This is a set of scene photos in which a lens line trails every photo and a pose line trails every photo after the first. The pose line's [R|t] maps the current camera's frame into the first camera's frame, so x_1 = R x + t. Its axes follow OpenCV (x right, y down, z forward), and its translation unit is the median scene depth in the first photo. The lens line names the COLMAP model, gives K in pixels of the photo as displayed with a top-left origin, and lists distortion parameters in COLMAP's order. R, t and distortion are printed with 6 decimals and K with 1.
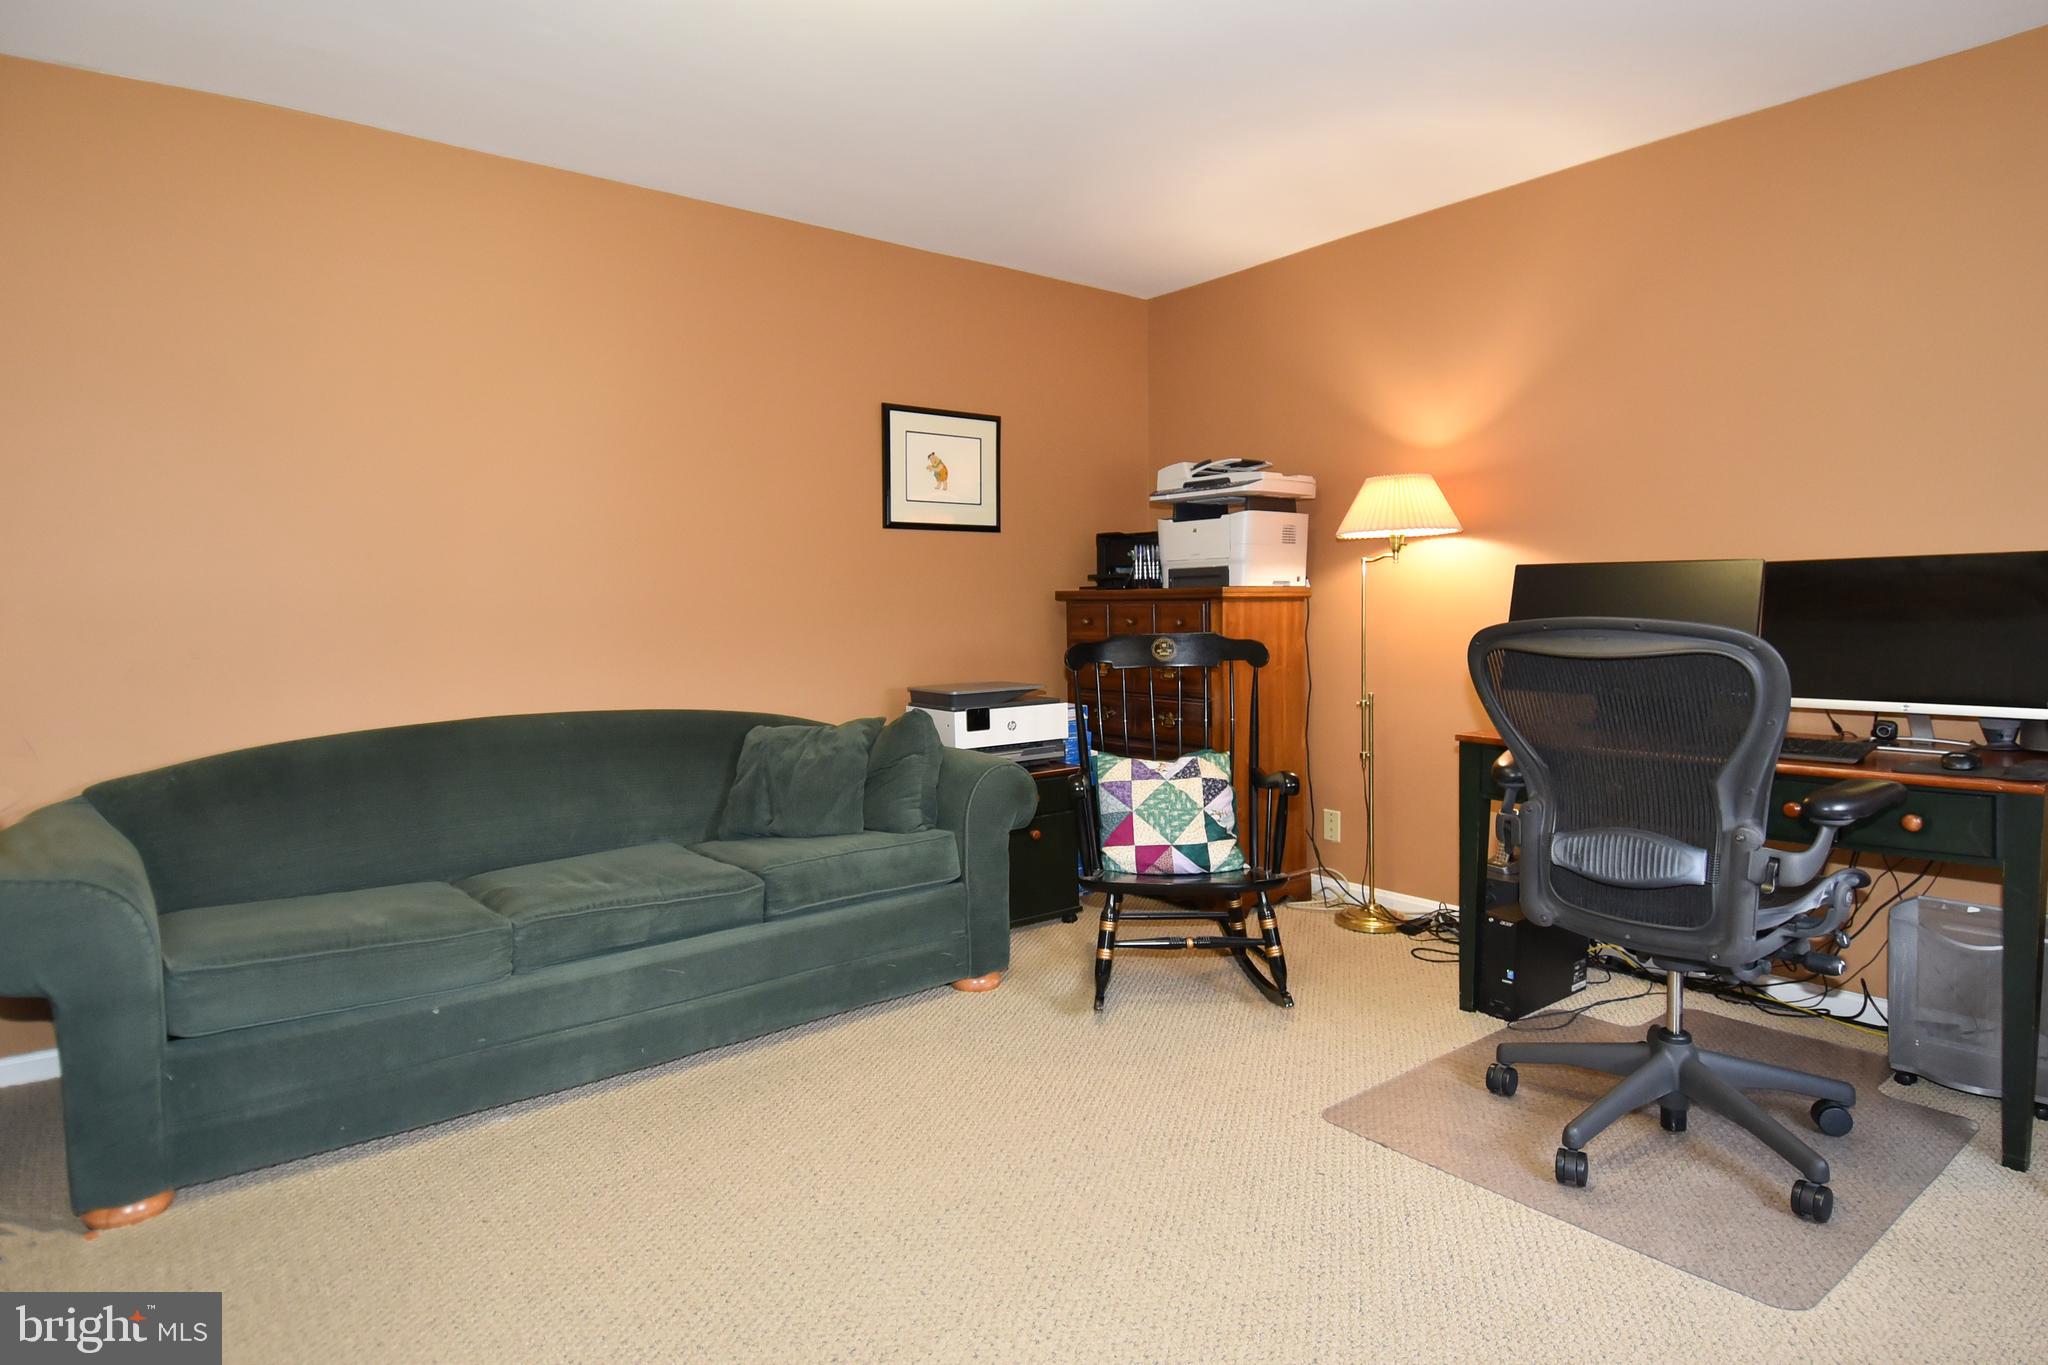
lens RADIAL K [[1108.9, 0, 1033.2], [0, 1108.9, 634.1], [0, 0, 1]] dist [0.054836, -0.068473]
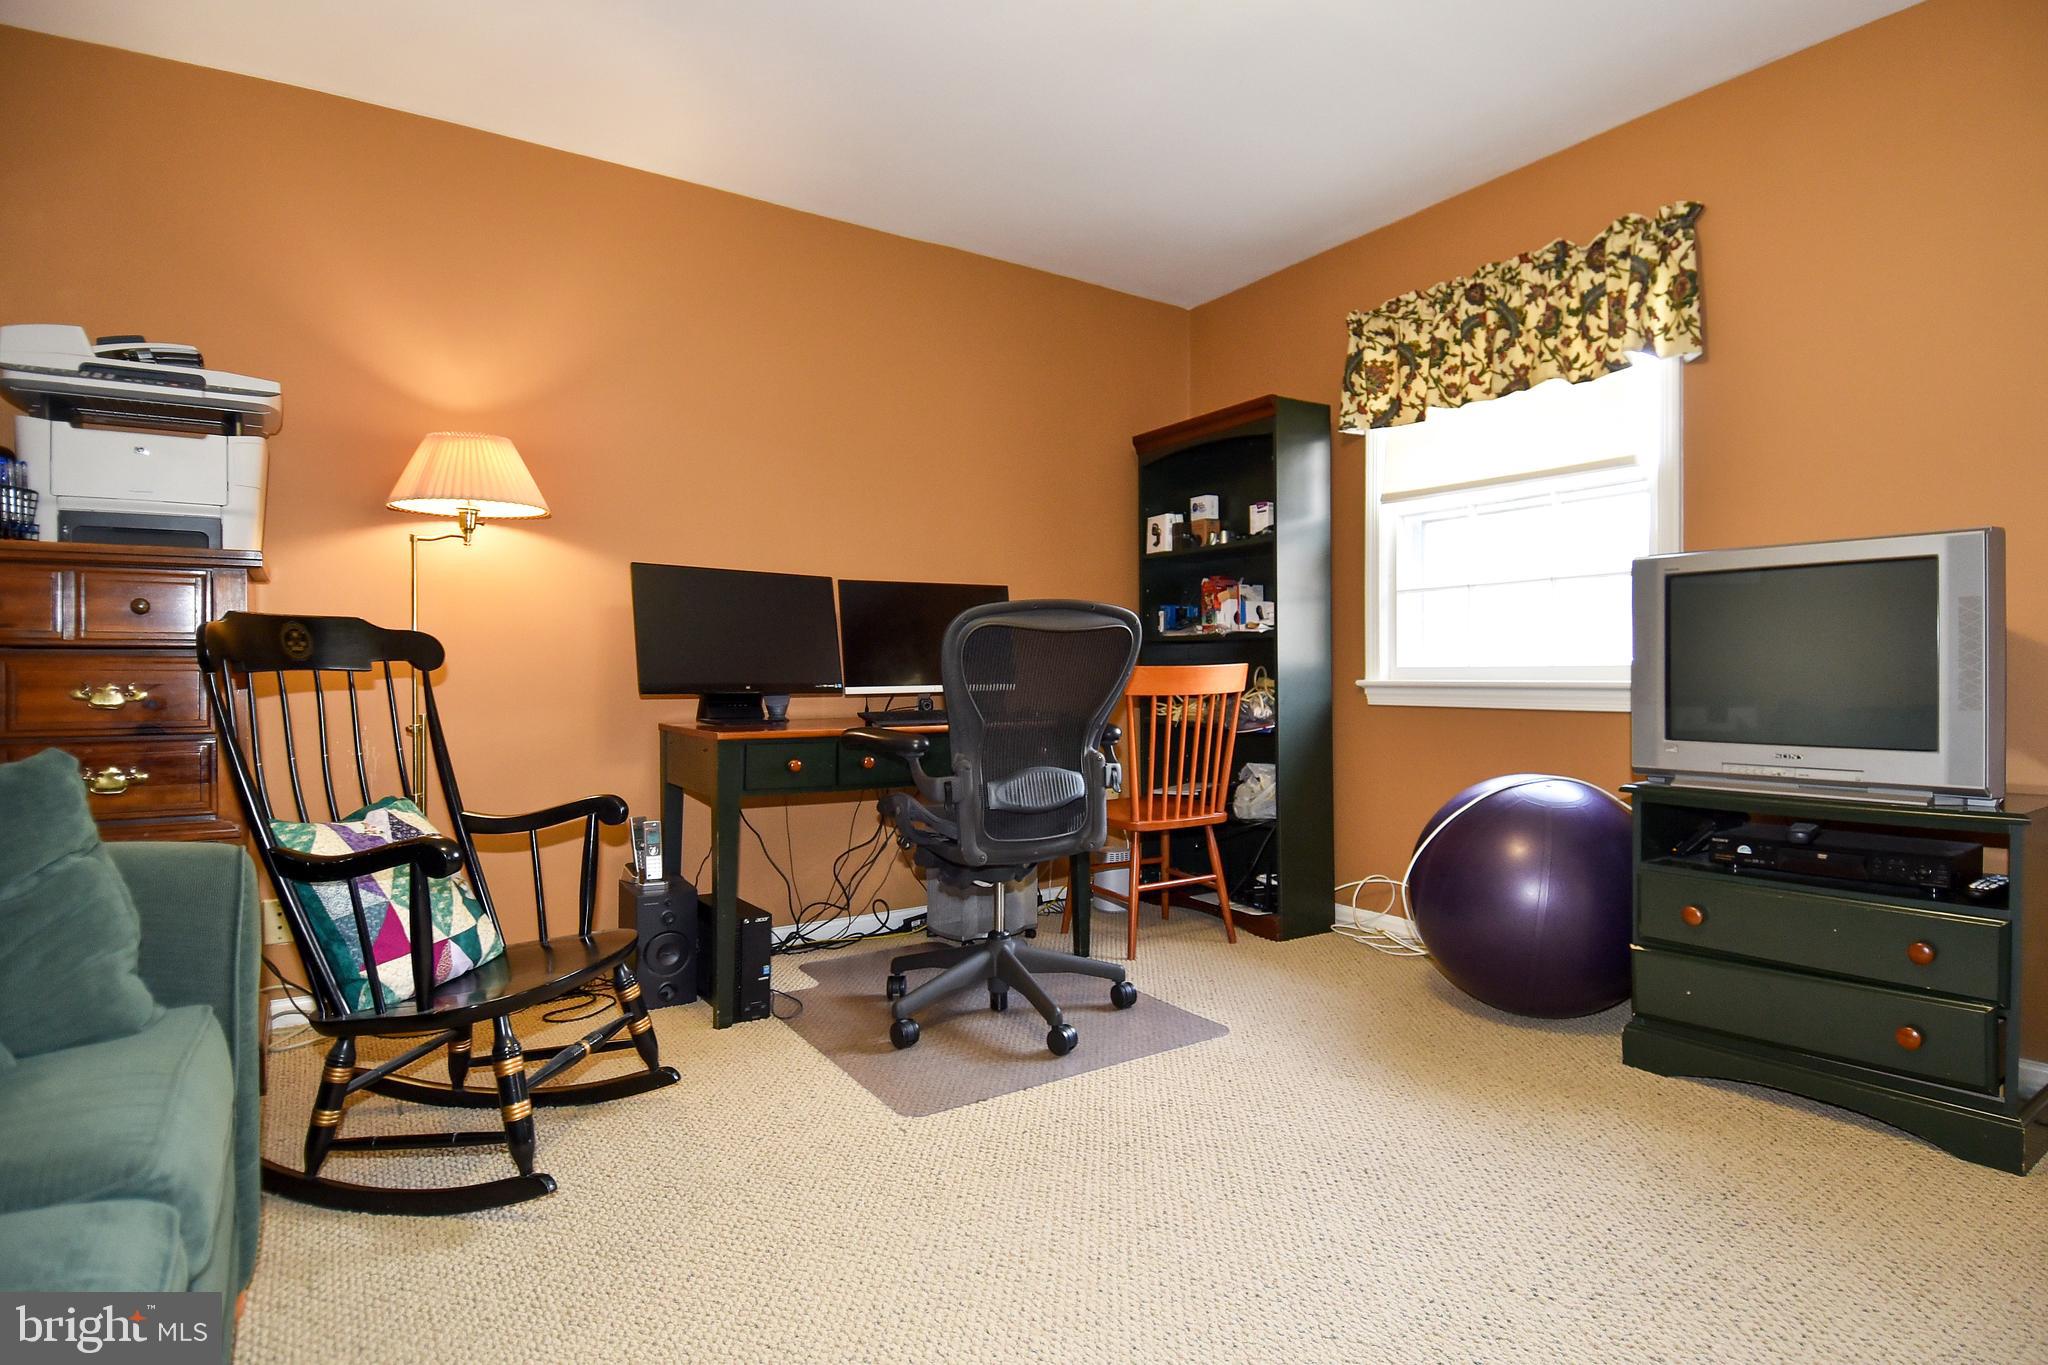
lens RADIAL K [[1108.9, 0, 1033.2], [0, 1108.9, 634.1], [0, 0, 1]] dist [0.054836, -0.068473]
pose [[0.051253, 0.052552, 0.997302, -0.511933], [0.027806, 0.998152, -0.054026, 0.060479], [-0.998299, 0.030500, 0.049698, 0.631159]]
